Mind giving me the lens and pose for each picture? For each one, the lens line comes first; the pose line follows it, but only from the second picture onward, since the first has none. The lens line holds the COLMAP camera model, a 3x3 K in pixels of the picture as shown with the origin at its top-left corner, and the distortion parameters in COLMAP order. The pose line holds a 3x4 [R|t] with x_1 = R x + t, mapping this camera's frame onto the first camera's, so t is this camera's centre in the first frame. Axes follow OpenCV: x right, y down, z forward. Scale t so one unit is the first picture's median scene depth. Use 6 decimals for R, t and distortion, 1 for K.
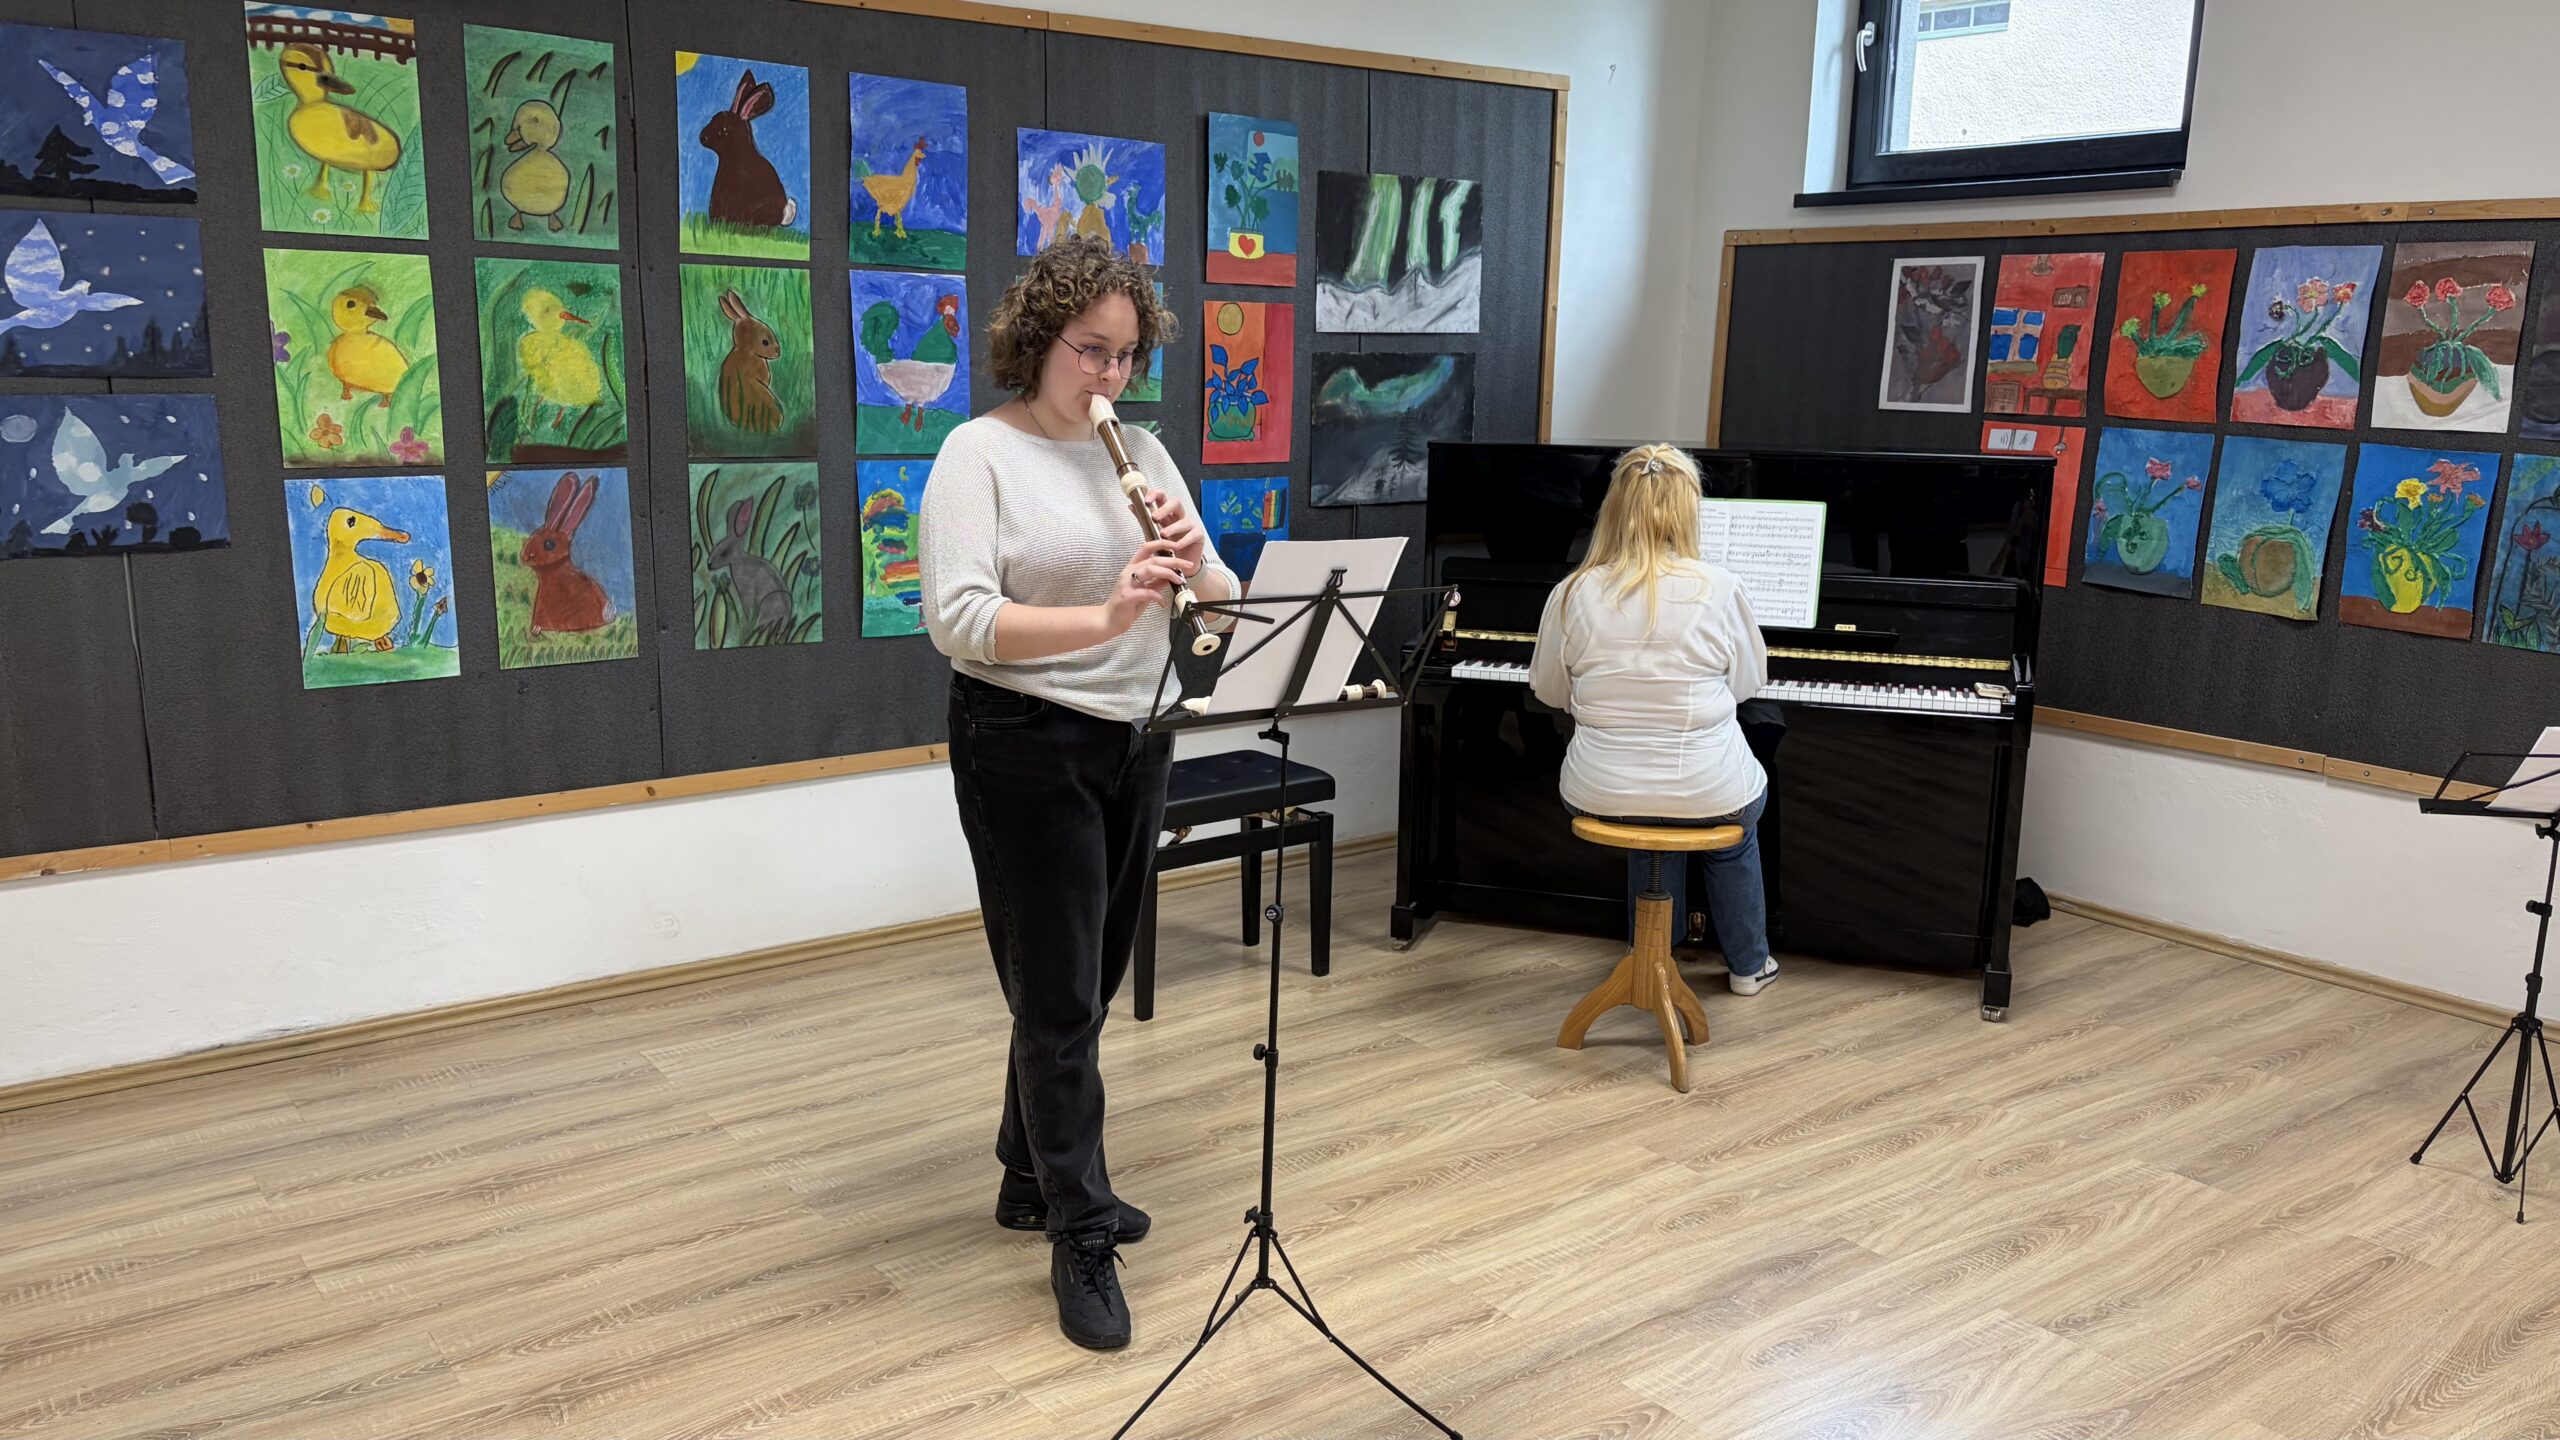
lens RADIAL K [[1901.9, 0, 1262.7], [0, 1901.9, 725.9], [0, 0, 1]] dist [0.045521, -0.031878]
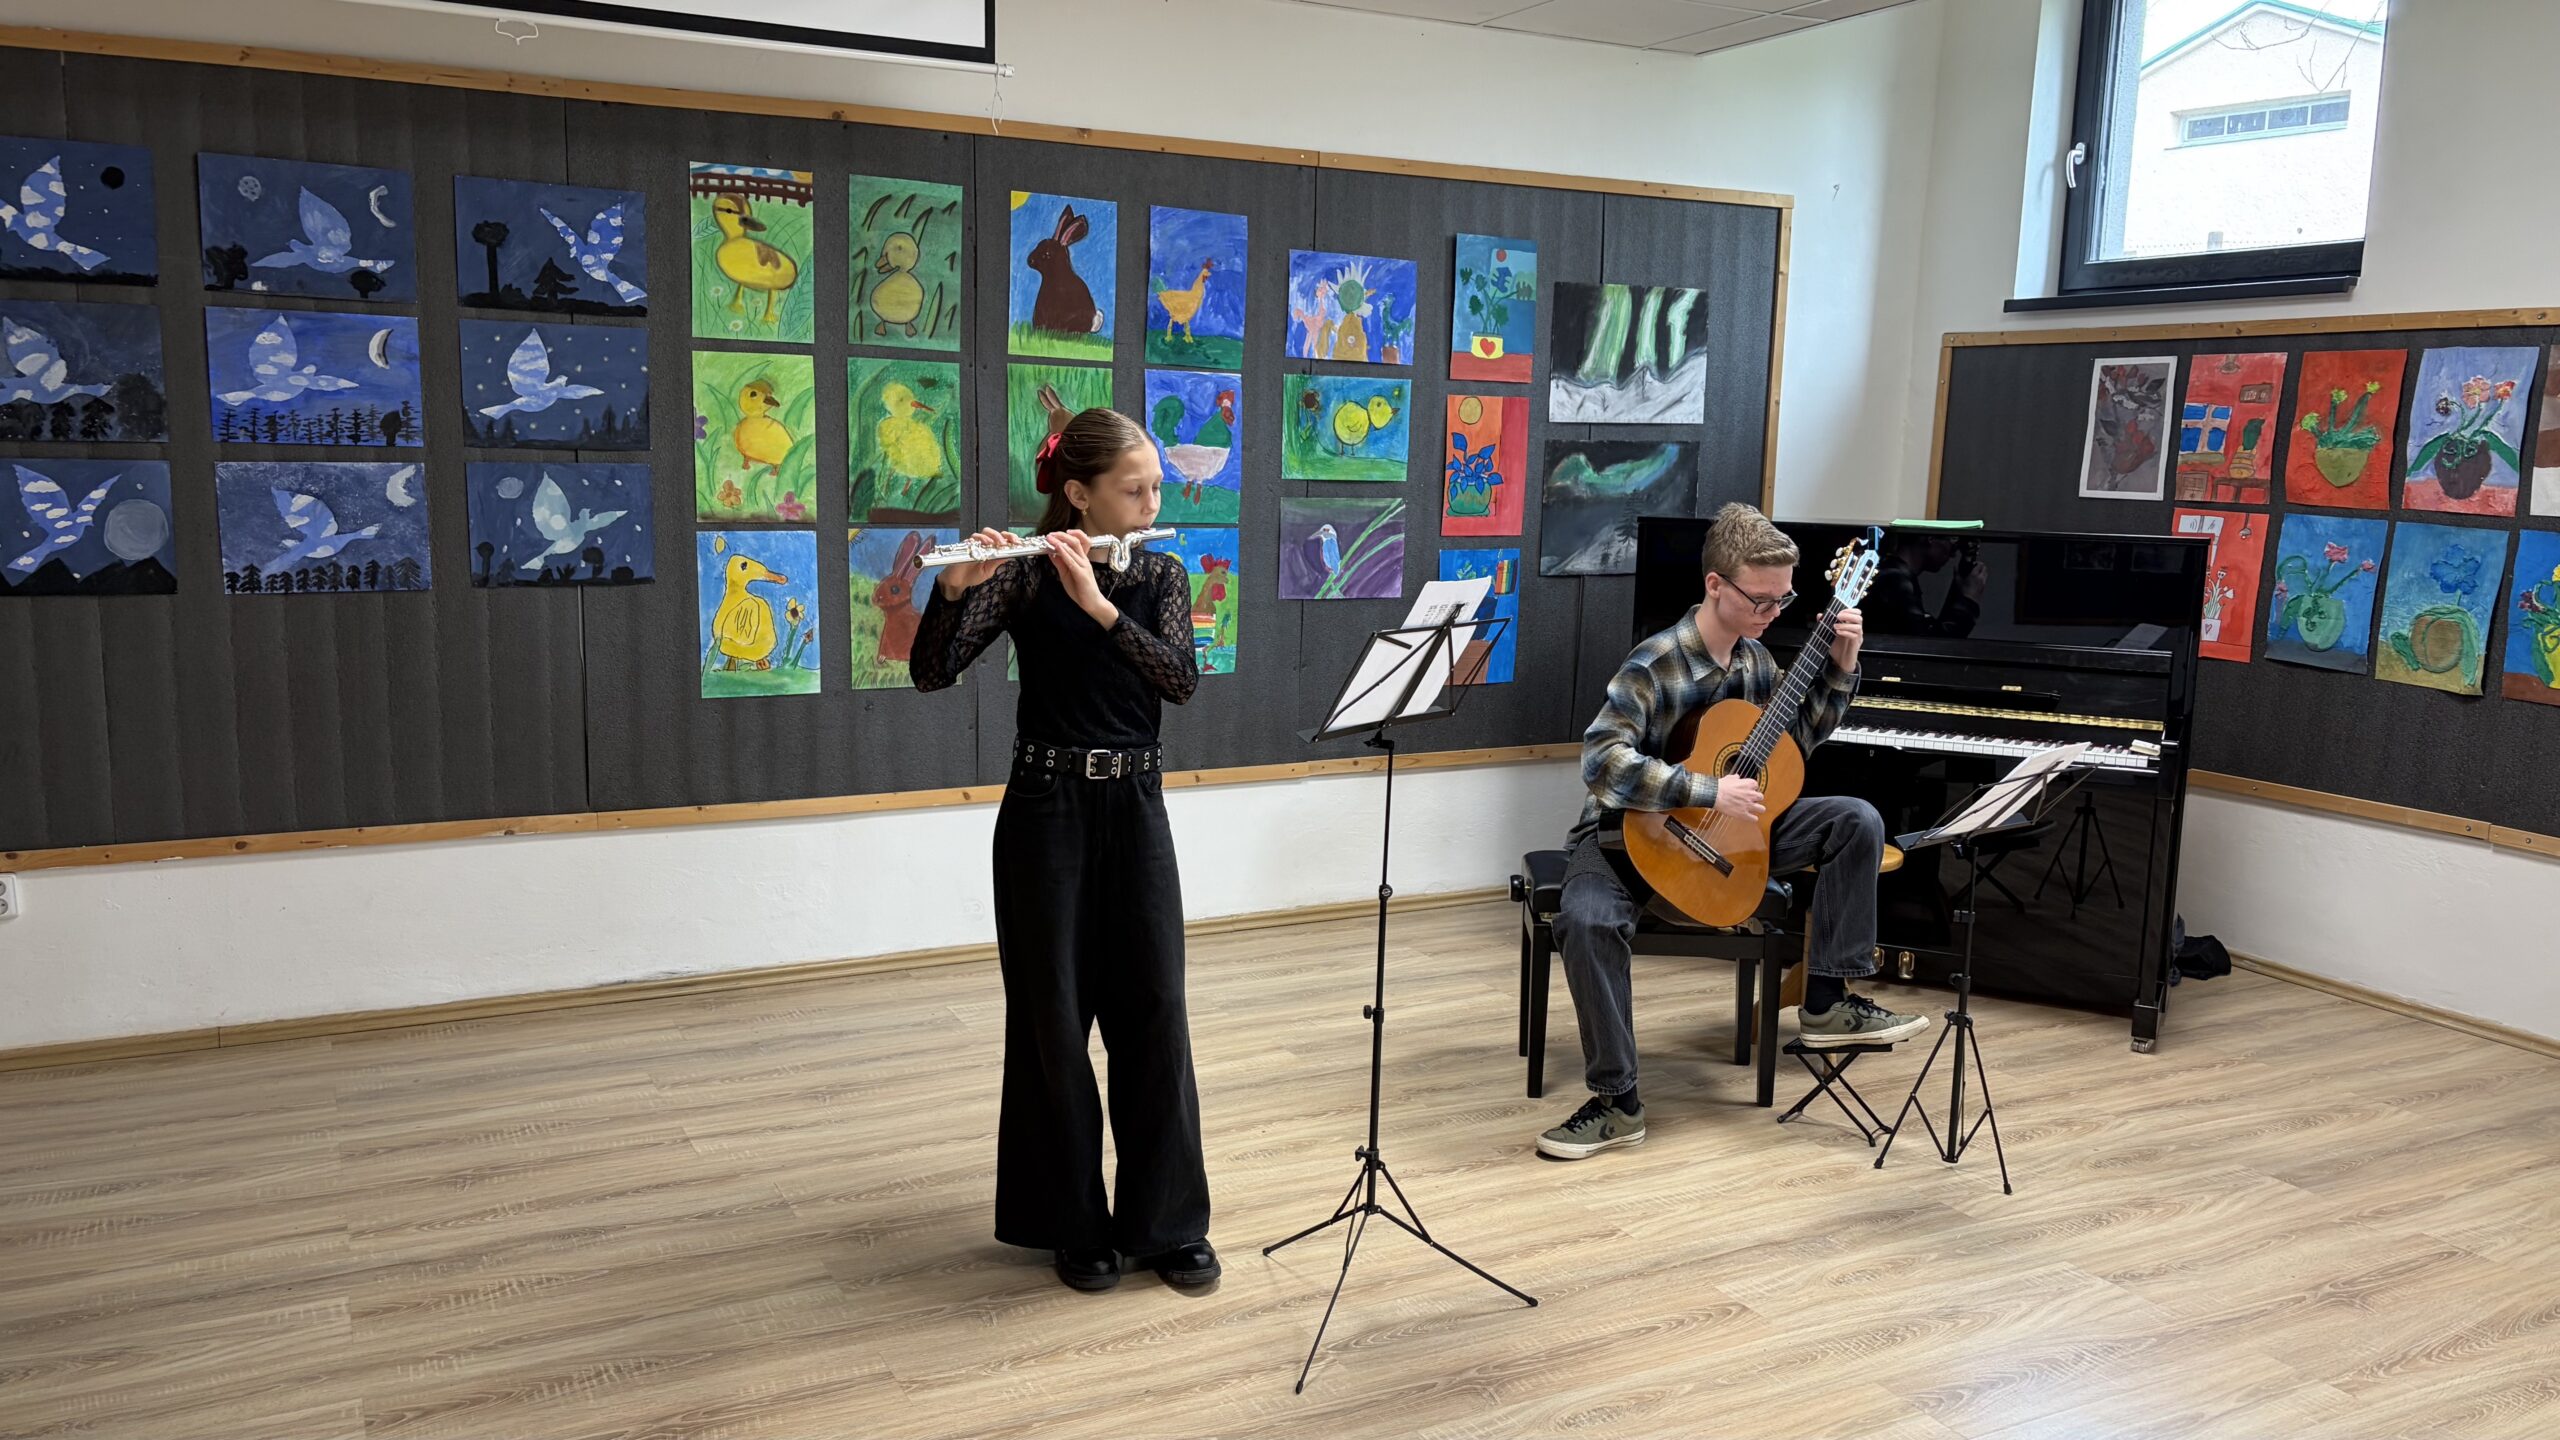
lens RADIAL K [[1901.9, 0, 1283.6], [0, 1901.9, 729.7], [0, 0, 1]] dist [0.045521, -0.031878]
pose [[0.987529, 0.030938, -0.154365, 0.066859], [-0.038452, 0.998204, -0.045931, 0.042716], [0.152666, 0.051294, 0.986946, -0.167192]]
